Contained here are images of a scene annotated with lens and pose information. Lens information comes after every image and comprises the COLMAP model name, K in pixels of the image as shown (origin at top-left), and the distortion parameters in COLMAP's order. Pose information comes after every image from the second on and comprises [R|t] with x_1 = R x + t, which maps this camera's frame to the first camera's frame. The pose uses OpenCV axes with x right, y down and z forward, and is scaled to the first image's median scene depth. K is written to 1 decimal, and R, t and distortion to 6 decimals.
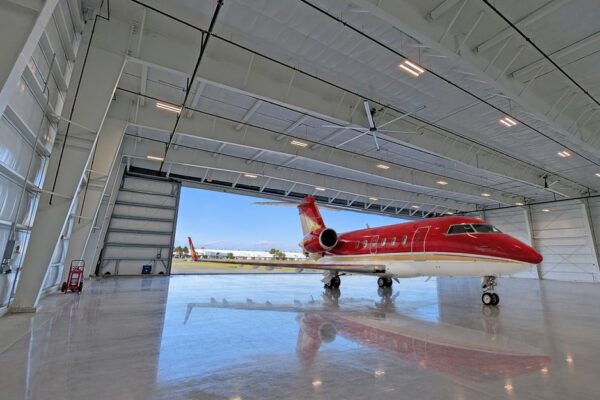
lens RADIAL K [[269.3, 0, 298.4], [0, 269.3, 197.2], [0, 0, 1]] dist [0.003773, -0.000705]
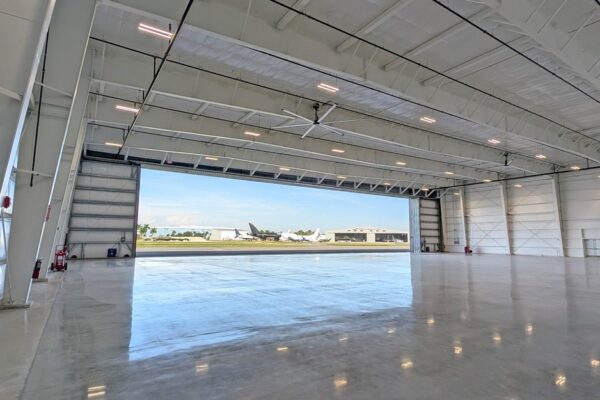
lens RADIAL K [[332.5, 0, 296.0], [0, 332.5, 201.1], [0, 0, 1]] dist [0.010137, -0.001302]
pose [[0.999450, -0.015039, 0.029543, 0.091864], [0.011550, 0.993309, 0.114904, -0.057627], [-0.031074, -0.114500, 0.992937, -0.234917]]
